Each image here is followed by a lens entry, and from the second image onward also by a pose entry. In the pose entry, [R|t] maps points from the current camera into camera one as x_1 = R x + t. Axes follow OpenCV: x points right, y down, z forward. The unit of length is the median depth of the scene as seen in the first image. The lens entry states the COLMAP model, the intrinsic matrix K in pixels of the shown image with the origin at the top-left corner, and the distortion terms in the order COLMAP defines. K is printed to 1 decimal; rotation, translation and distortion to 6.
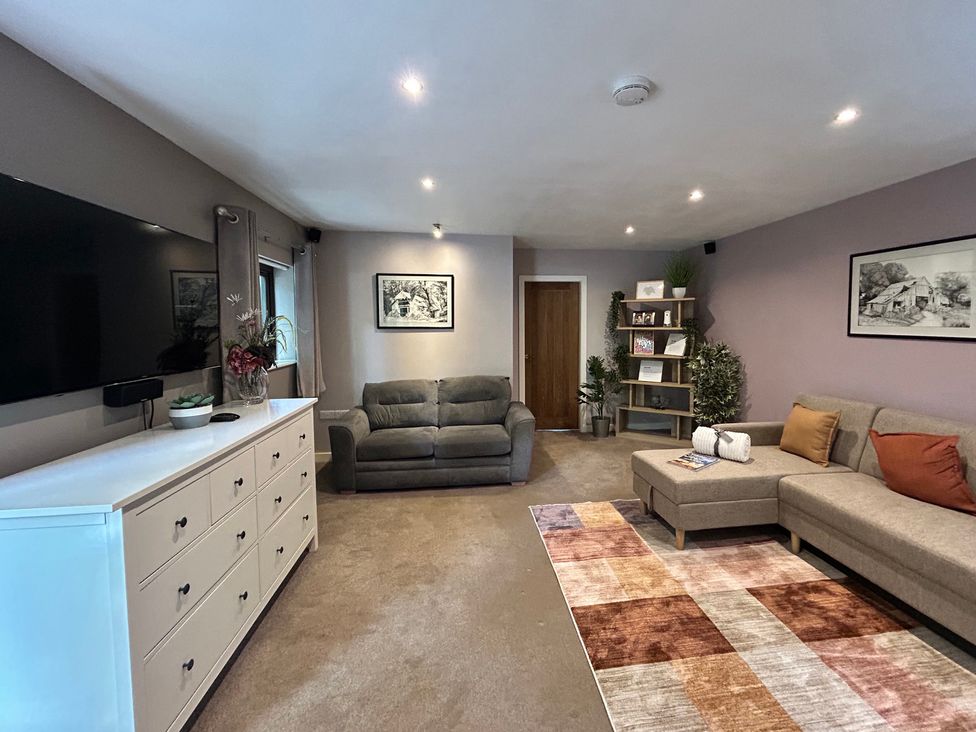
lens RADIAL K [[426.9, 0, 533.4], [0, 426.9, 338.8], [0, 0, 1]] dist [-0.004261, -0.000303]
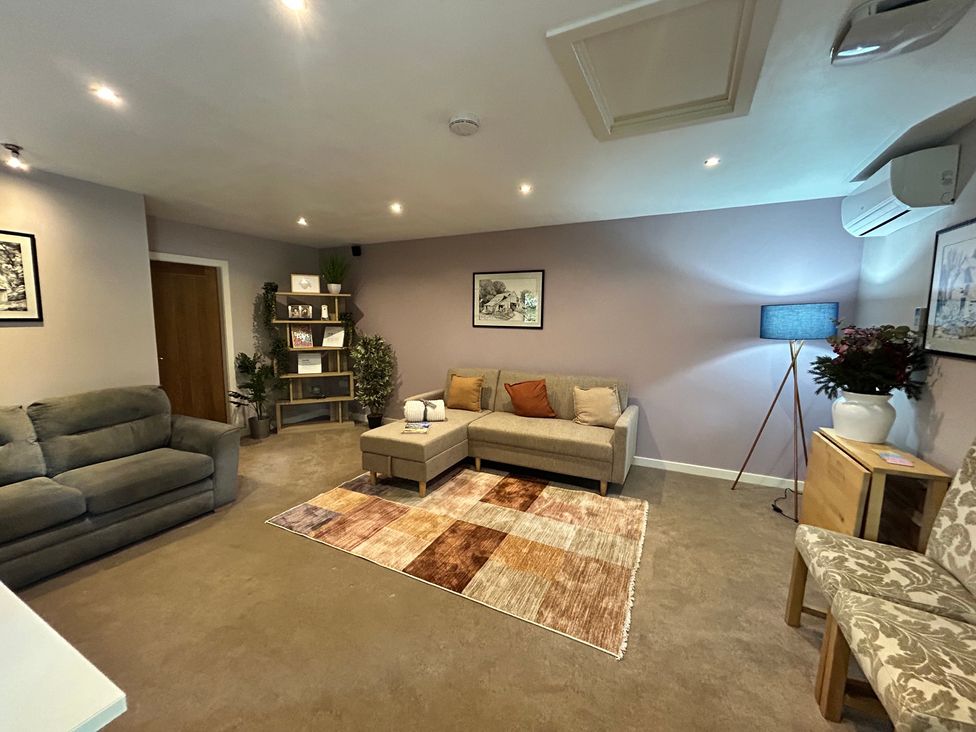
lens RADIAL K [[373.1, 0, 516.5], [0, 373.1, 360.1], [0, 0, 1]] dist [-0.000211, -0.000032]
pose [[0.570373, -0.082668, 0.817215, -0.290768], [0.020648, 0.996051, 0.086348, -0.000136], [-0.821126, -0.032377, 0.569828, 0.123379]]
